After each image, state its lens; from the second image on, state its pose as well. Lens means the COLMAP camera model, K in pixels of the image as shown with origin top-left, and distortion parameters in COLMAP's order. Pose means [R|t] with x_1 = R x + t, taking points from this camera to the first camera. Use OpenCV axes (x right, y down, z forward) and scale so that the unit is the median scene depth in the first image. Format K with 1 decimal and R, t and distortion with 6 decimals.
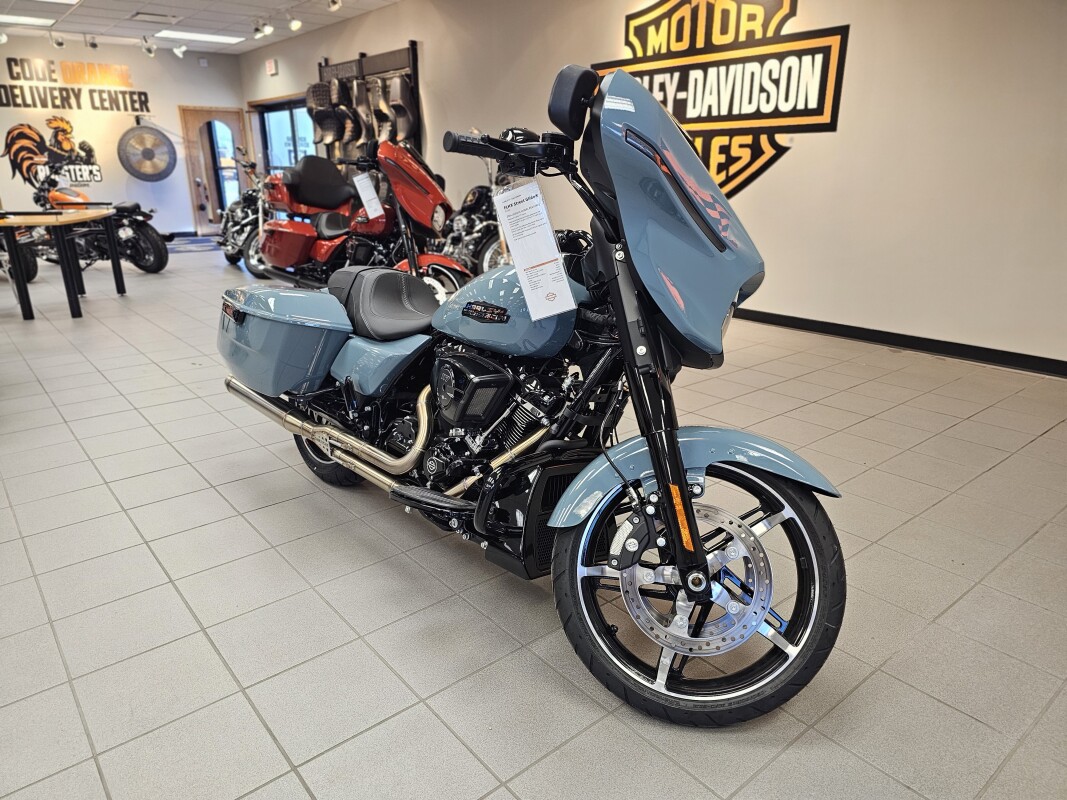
lens RADIAL K [[720.9, 0, 519.4], [0, 720.9, 398.3], [0, 0, 1]] dist [0.035701, -0.035827]
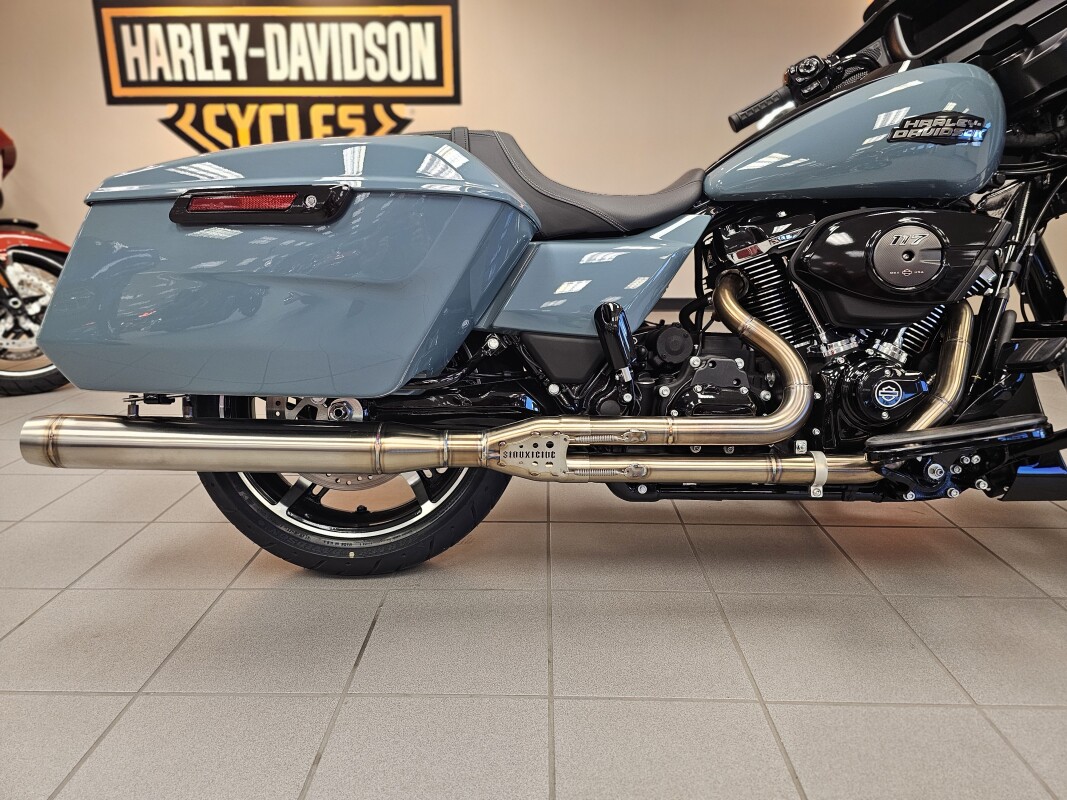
lens RADIAL K [[720.9, 0, 519.4], [0, 720.9, 398.3], [0, 0, 1]] dist [0.035701, -0.035827]
pose [[0.652273, -0.183551, 0.735424, -0.277948], [0.227431, 0.972926, 0.041112, 0.000594], [-0.723060, 0.140442, 0.676359, 0.291941]]
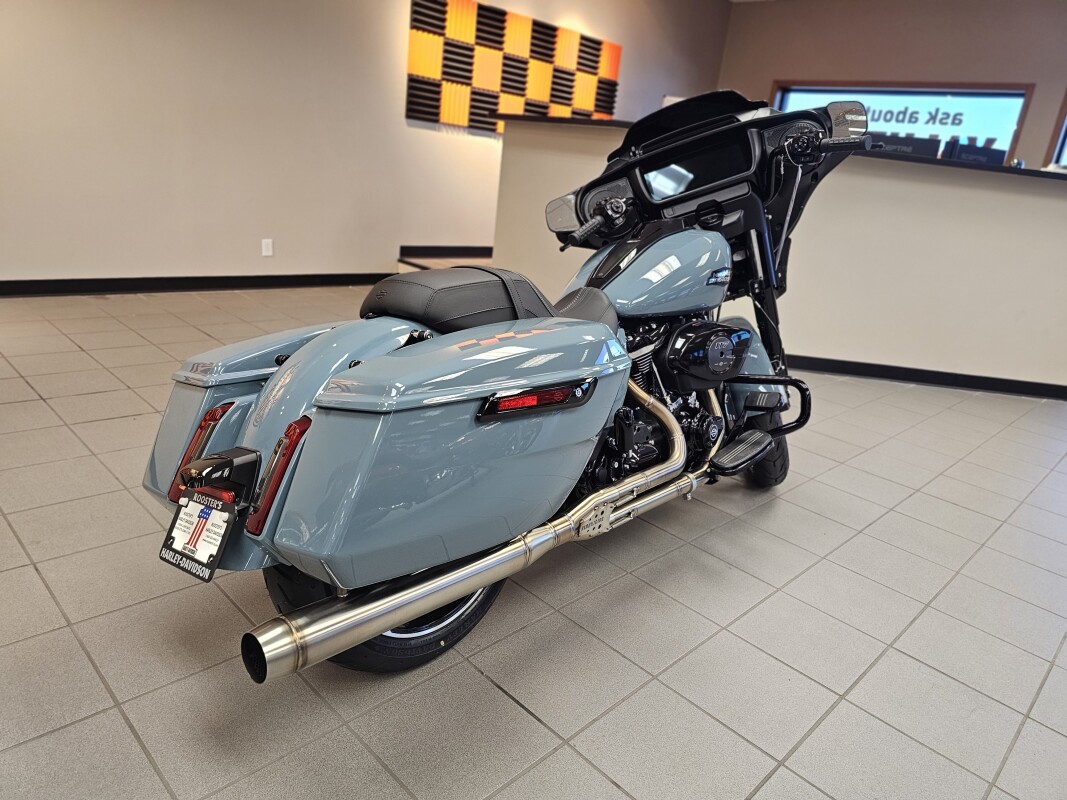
lens RADIAL K [[720.9, 0, 519.4], [0, 720.9, 398.3], [0, 0, 1]] dist [0.035701, -0.035827]
pose [[-0.105016, -0.317719, 0.942352, -0.384770], [0.168570, 0.928191, 0.331730, -0.127772], [-0.980080, 0.193689, -0.043917, 0.473174]]
